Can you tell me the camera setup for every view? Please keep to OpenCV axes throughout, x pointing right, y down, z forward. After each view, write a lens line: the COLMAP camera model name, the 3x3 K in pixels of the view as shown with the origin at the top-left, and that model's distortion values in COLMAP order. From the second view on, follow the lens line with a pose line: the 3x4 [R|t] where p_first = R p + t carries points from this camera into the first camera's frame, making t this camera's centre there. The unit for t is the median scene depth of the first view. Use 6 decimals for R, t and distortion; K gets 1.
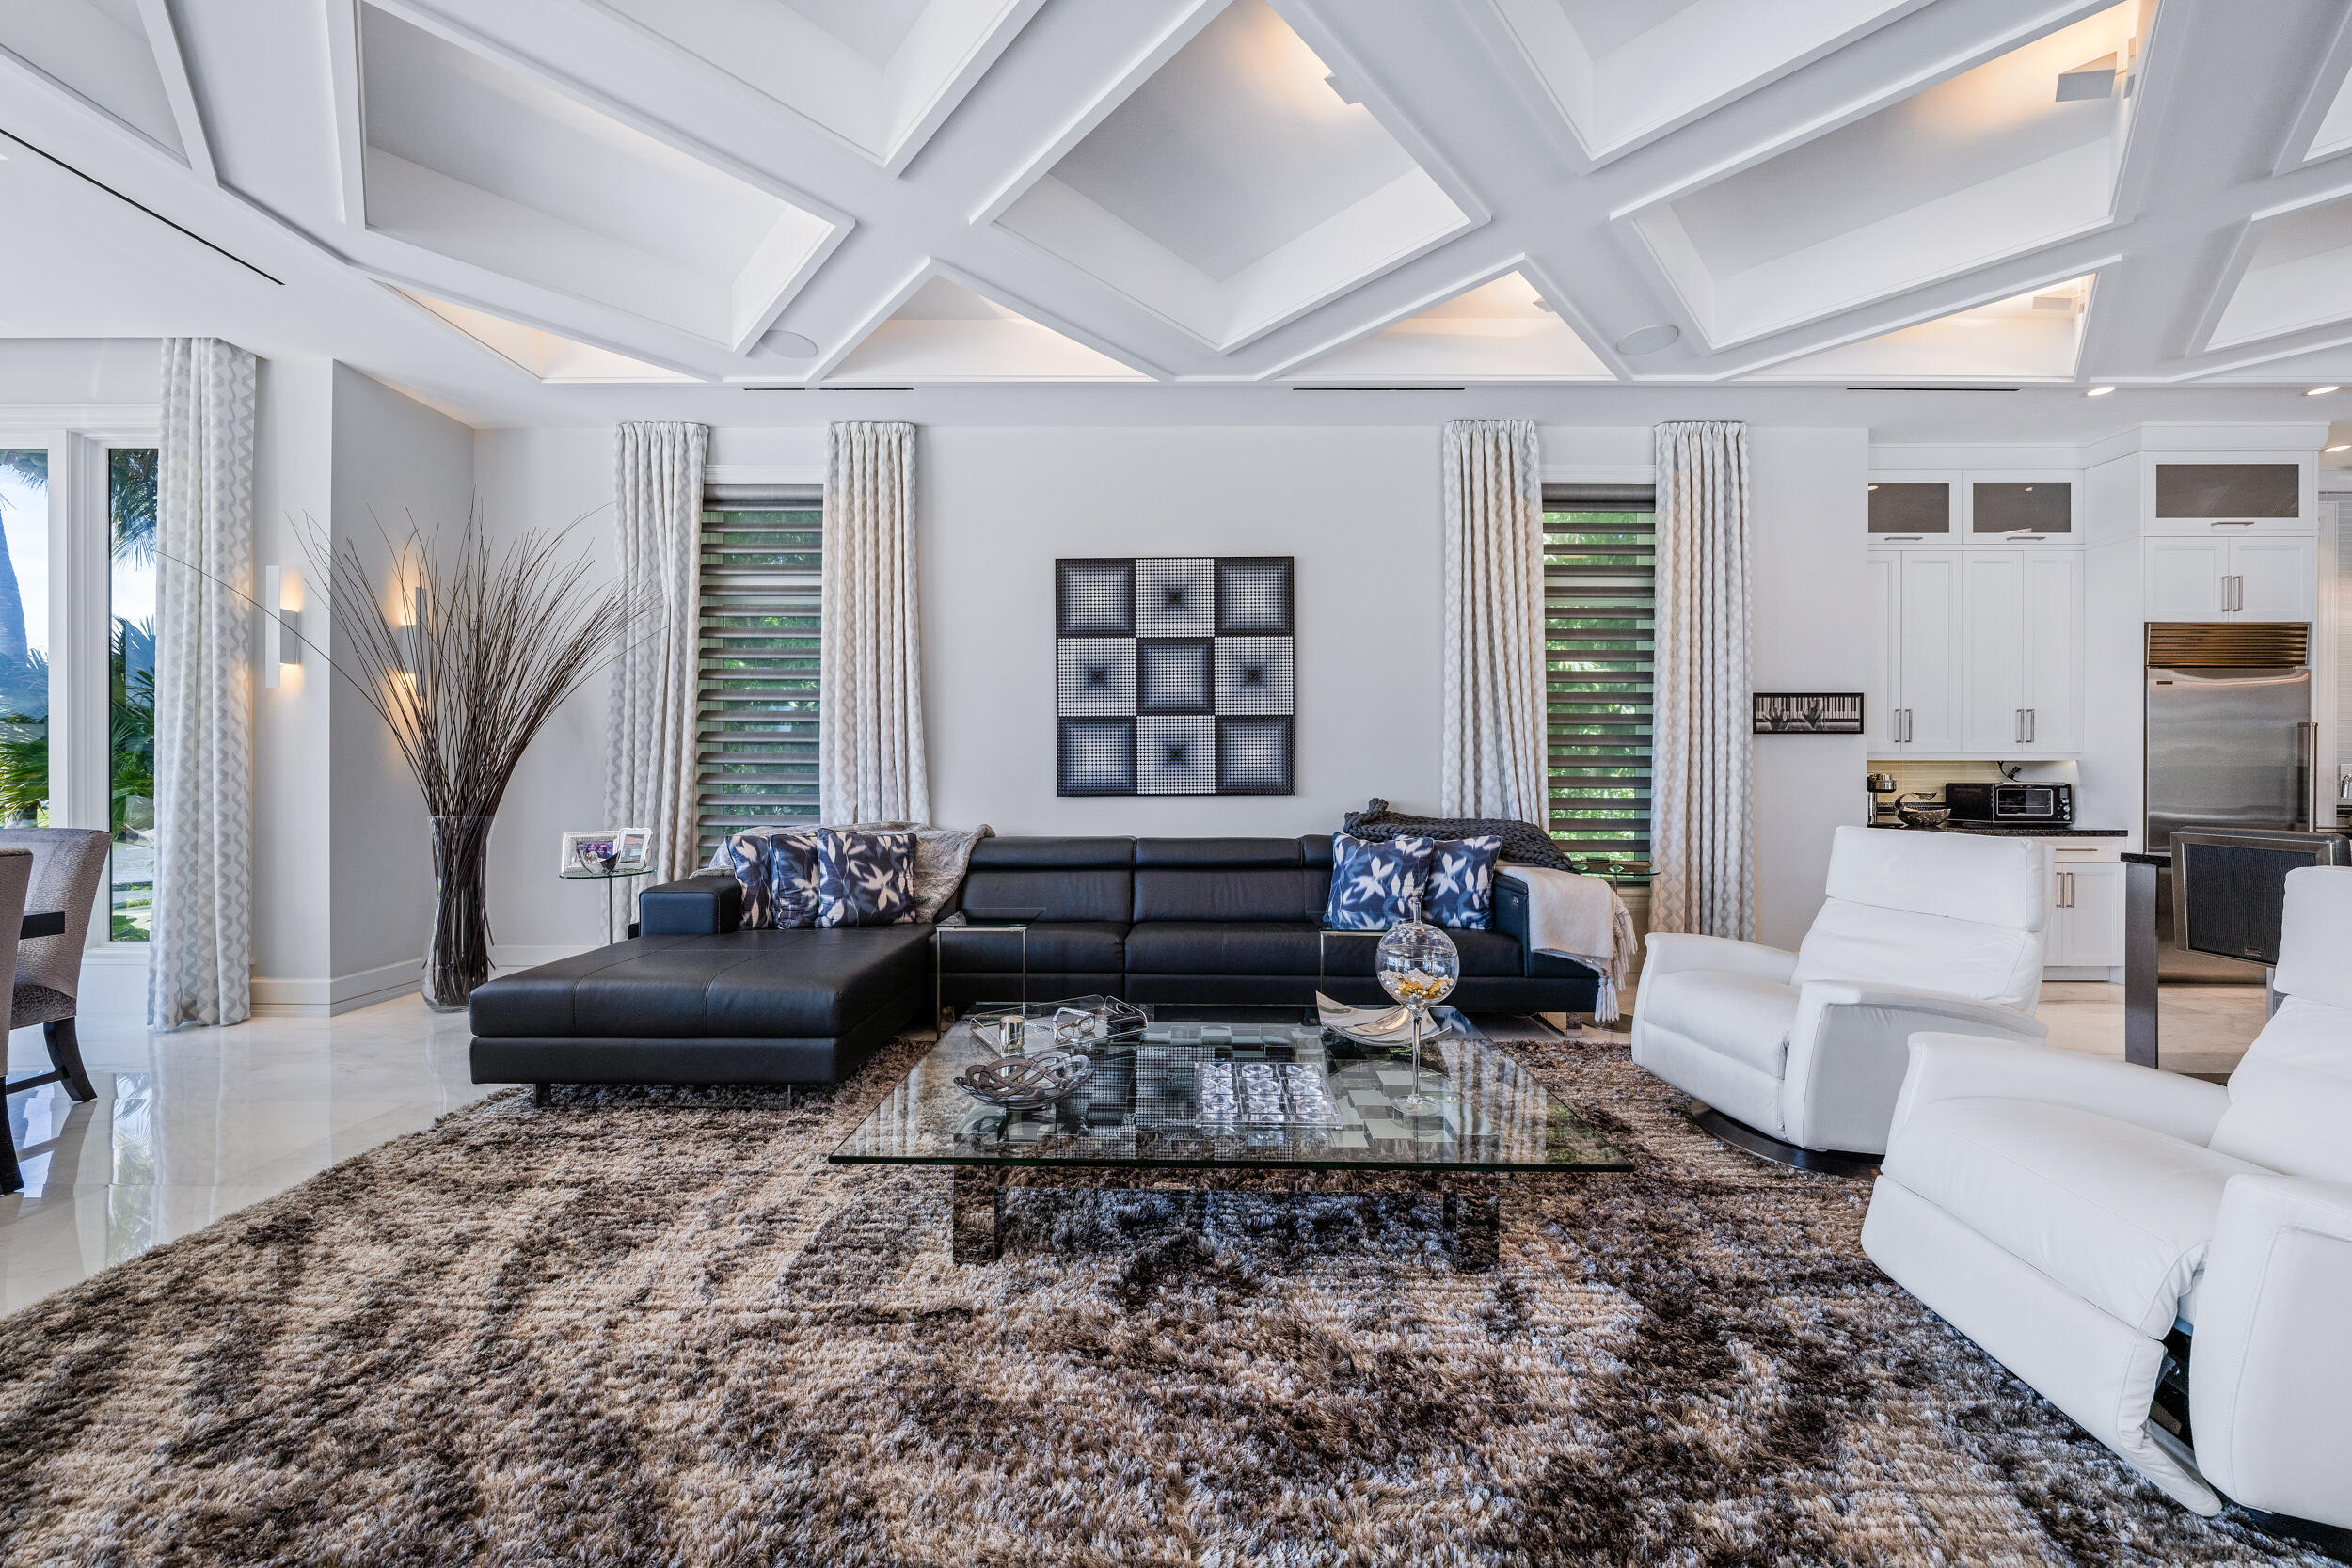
lens RADIAL K [[794.4, 0, 1168.6], [0, 794.4, 778.6], [0, 0, 1]] dist [0.002113, 0.000009]
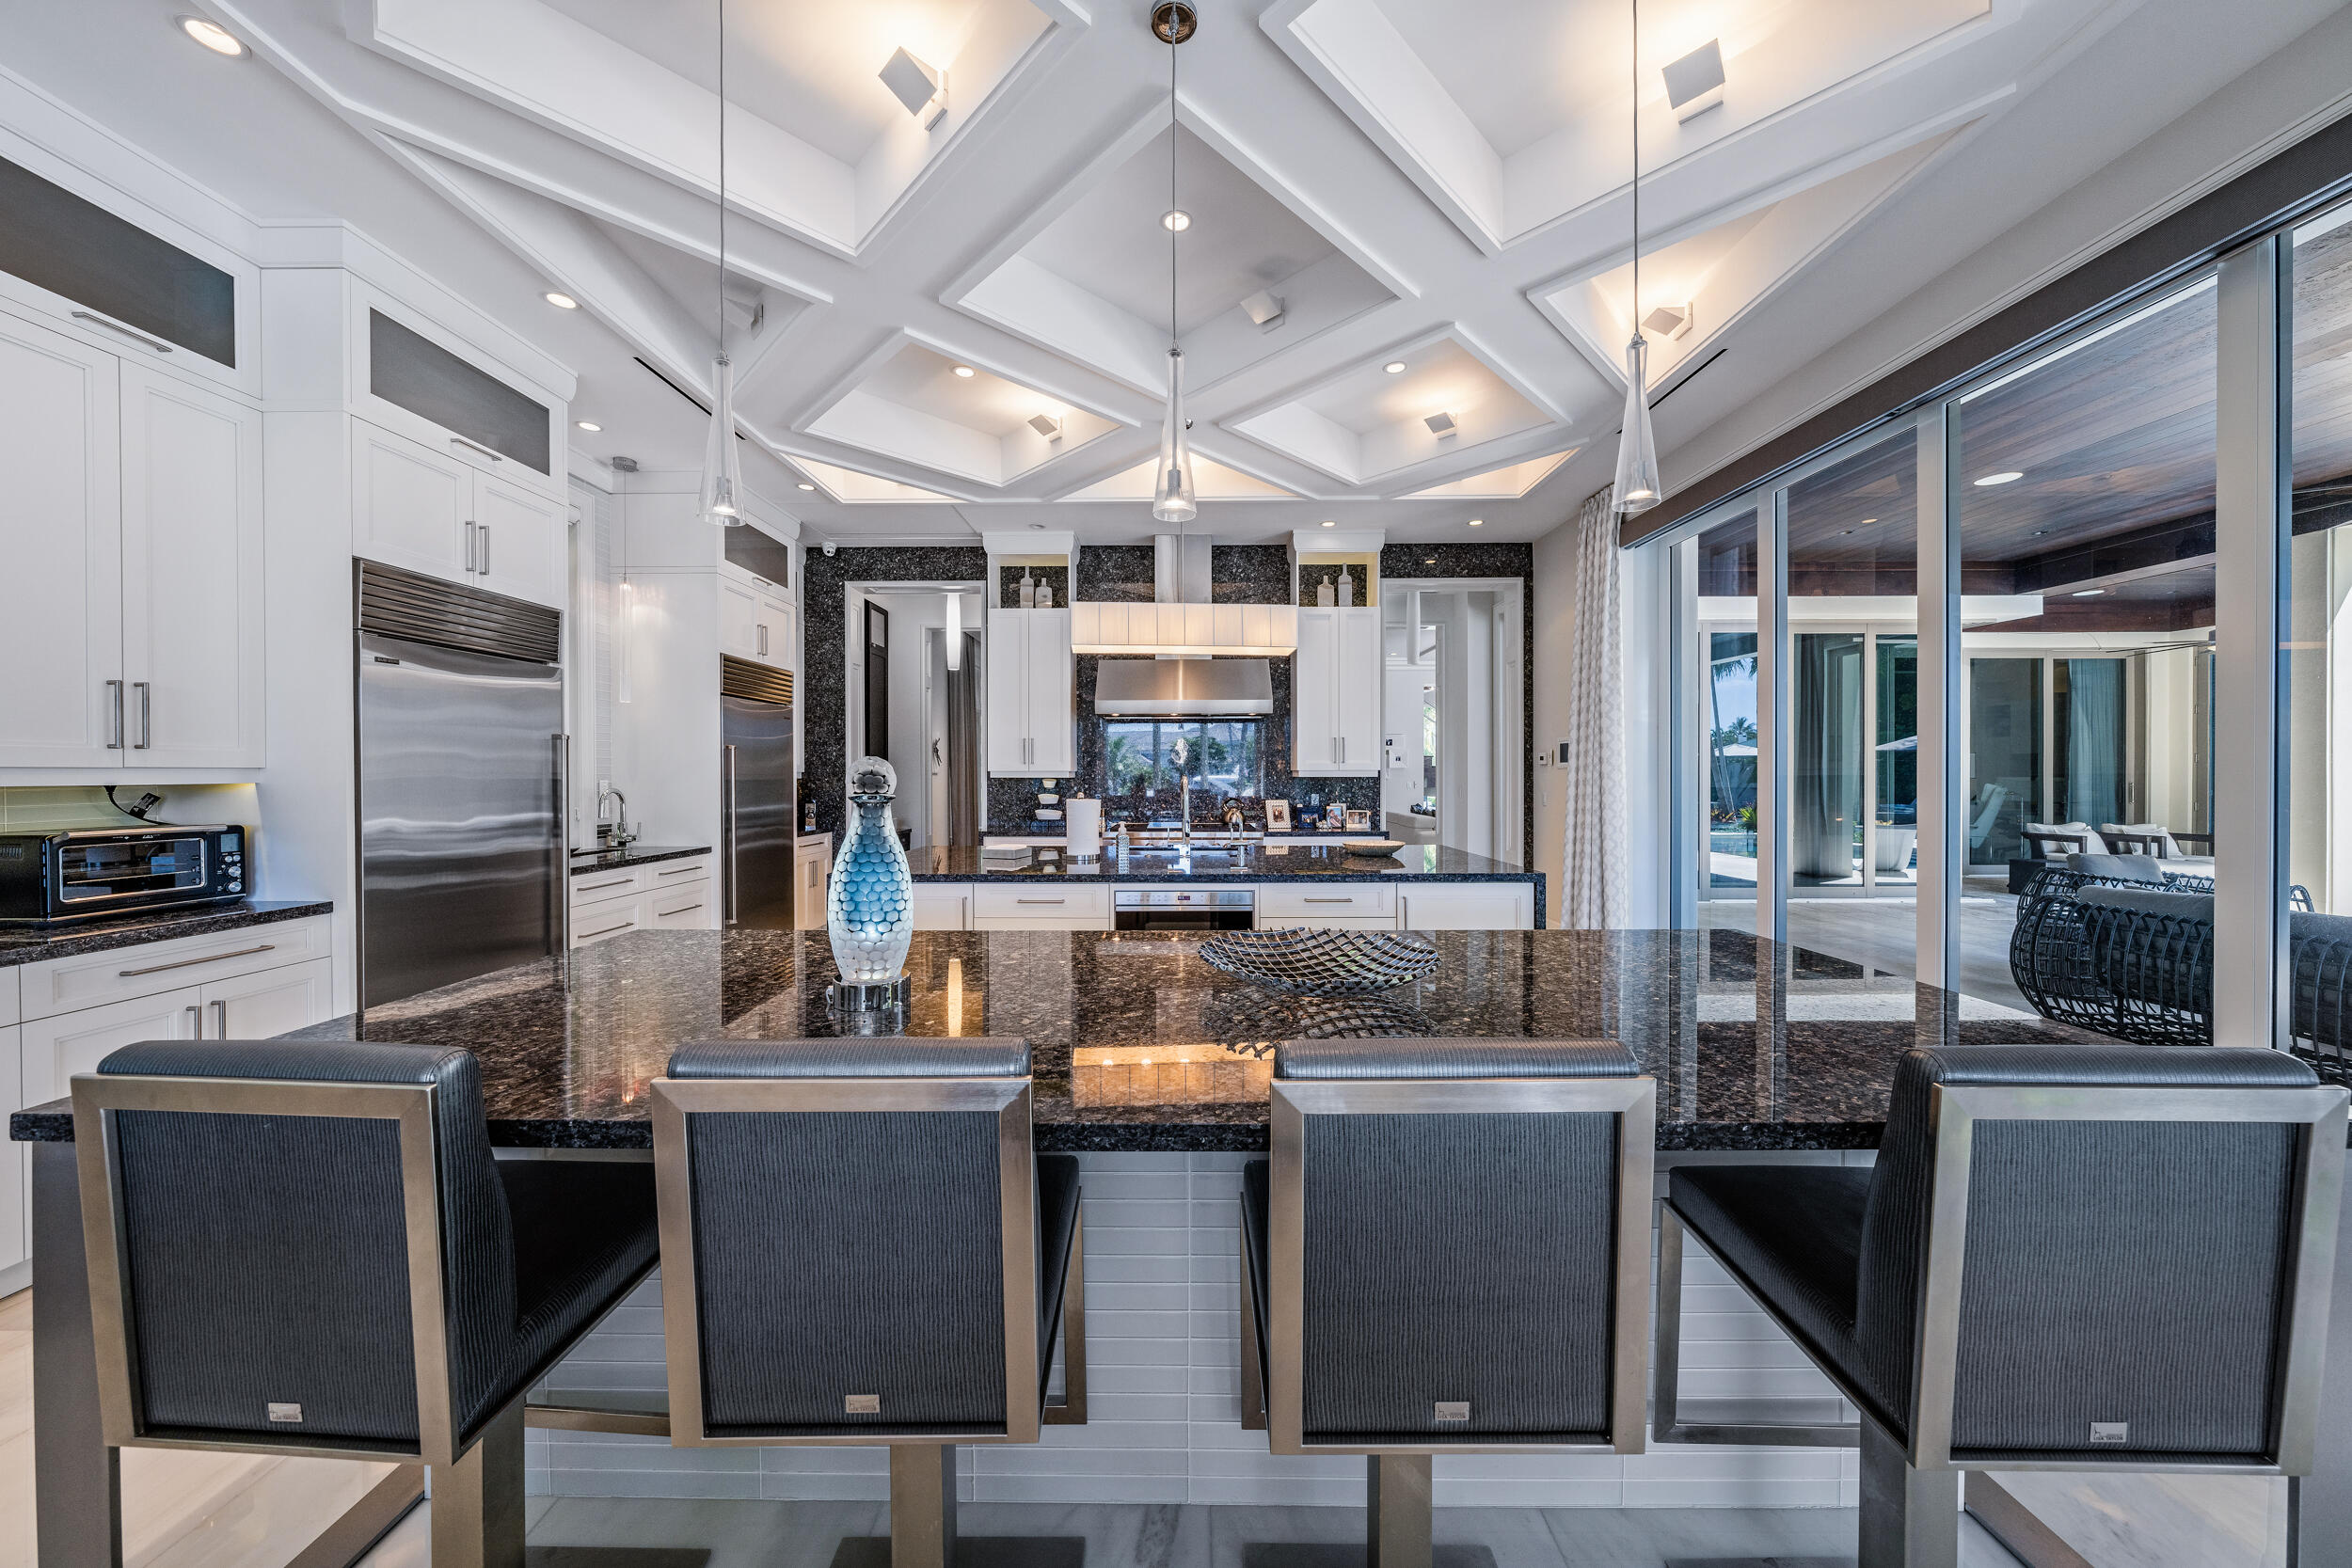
lens RADIAL K [[794.4, 0, 1176.5], [0, 794.4, 777.7], [0, 0, 1]] dist [0.002113, 0.000009]
pose [[-0.004394, -0.008356, 0.999955, 0.609650], [0.004010, 0.999957, 0.008374, -0.030669], [-0.999982, 0.004047, -0.004361, 0.374631]]
